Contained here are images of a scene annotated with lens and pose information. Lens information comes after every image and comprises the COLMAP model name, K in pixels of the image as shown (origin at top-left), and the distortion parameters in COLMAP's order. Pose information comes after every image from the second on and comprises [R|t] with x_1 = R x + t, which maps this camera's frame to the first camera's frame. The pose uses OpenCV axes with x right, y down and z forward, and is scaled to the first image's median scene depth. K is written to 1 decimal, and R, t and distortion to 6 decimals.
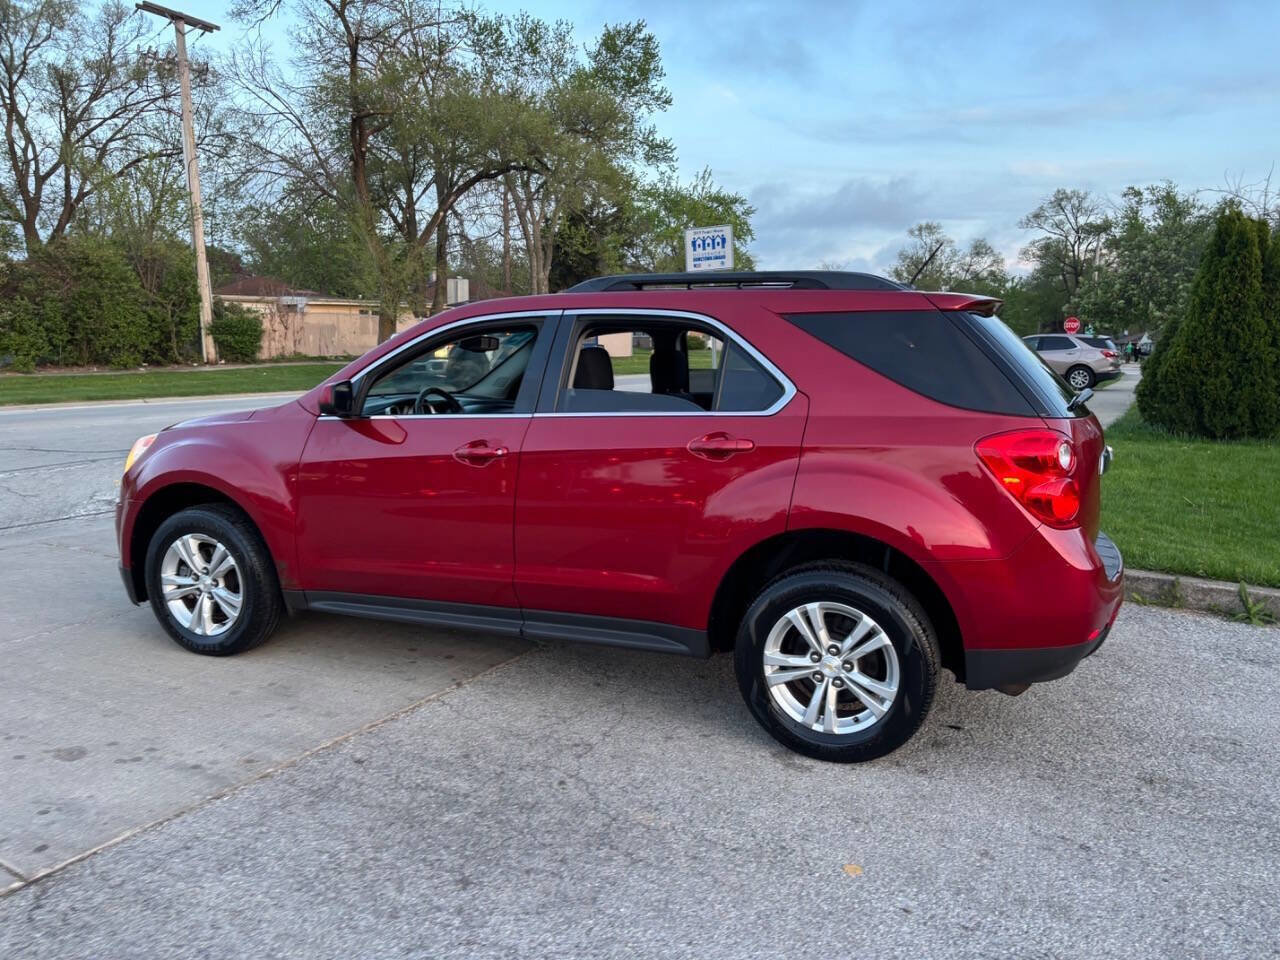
lens RADIAL K [[971.3, 0, 646.9], [0, 971.3, 478.1], [0, 0, 1]] dist [0.040784, -0.038722]
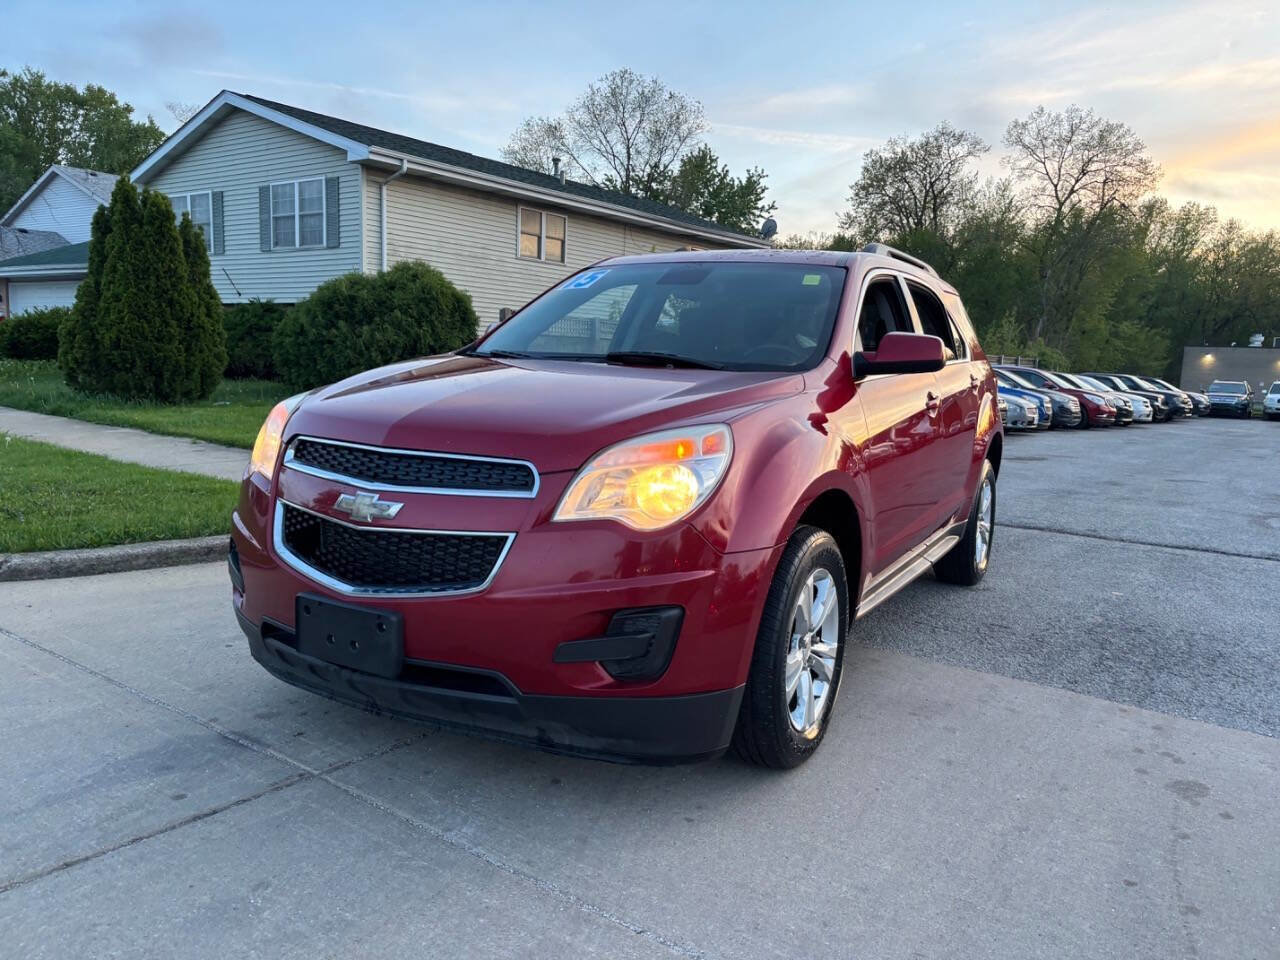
lens RADIAL K [[971.3, 0, 651.2], [0, 971.3, 479.8], [0, 0, 1]] dist [0.040784, -0.038722]
pose [[0.109993, -0.130615, 0.985313, -0.404755], [0.101176, 0.987650, 0.119630, -0.032871], [-0.988769, 0.086532, 0.121850, 0.380233]]
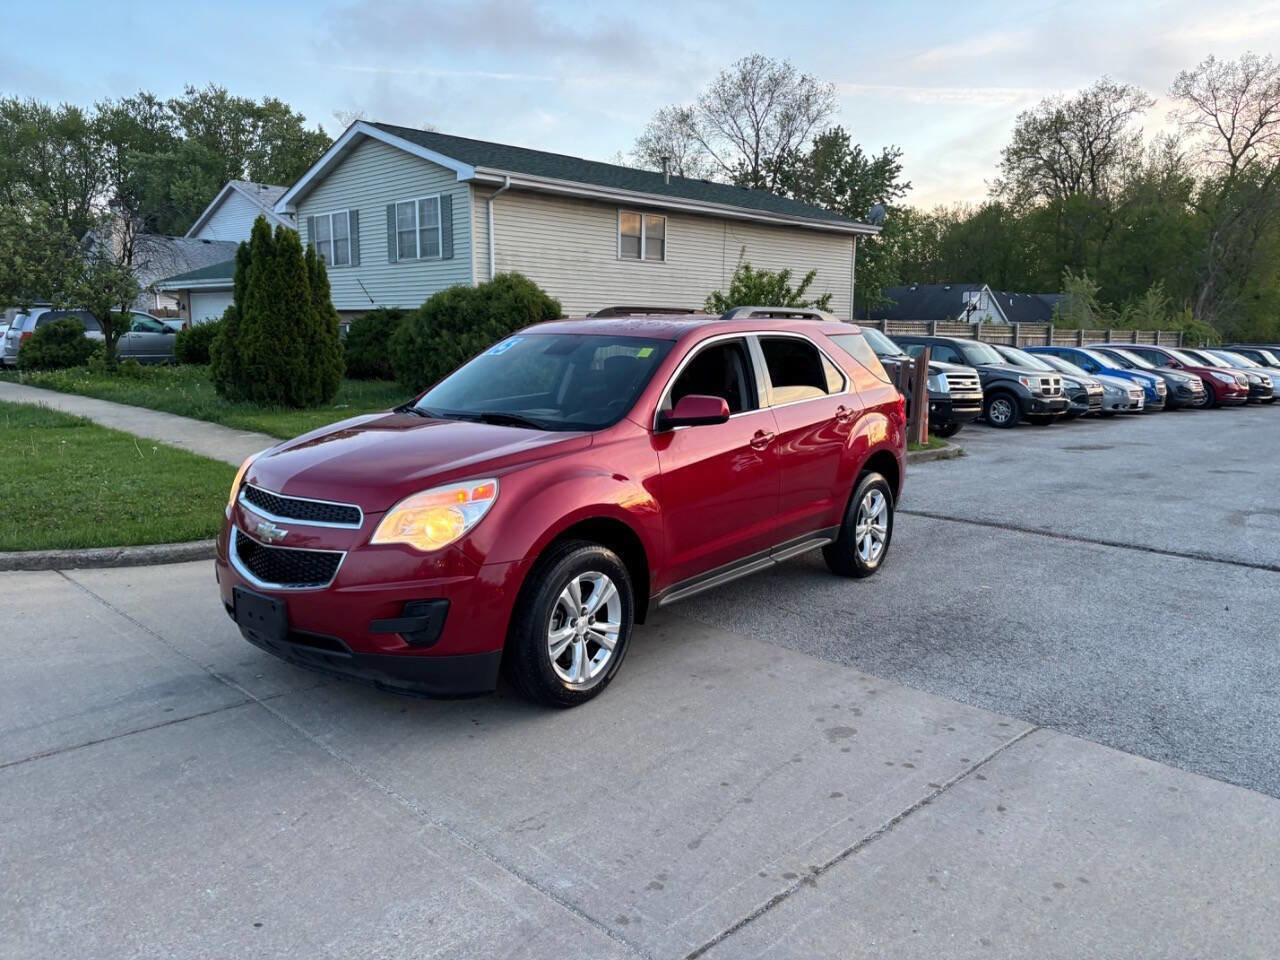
lens RADIAL K [[971.3, 0, 650.9], [0, 971.3, 483.6], [0, 0, 1]] dist [0.040784, -0.038722]
pose [[0.263427, -0.158340, 0.951596, -0.483918], [0.124161, 0.983798, 0.129327, -0.051119], [-0.956656, 0.084083, 0.278818, 0.251039]]
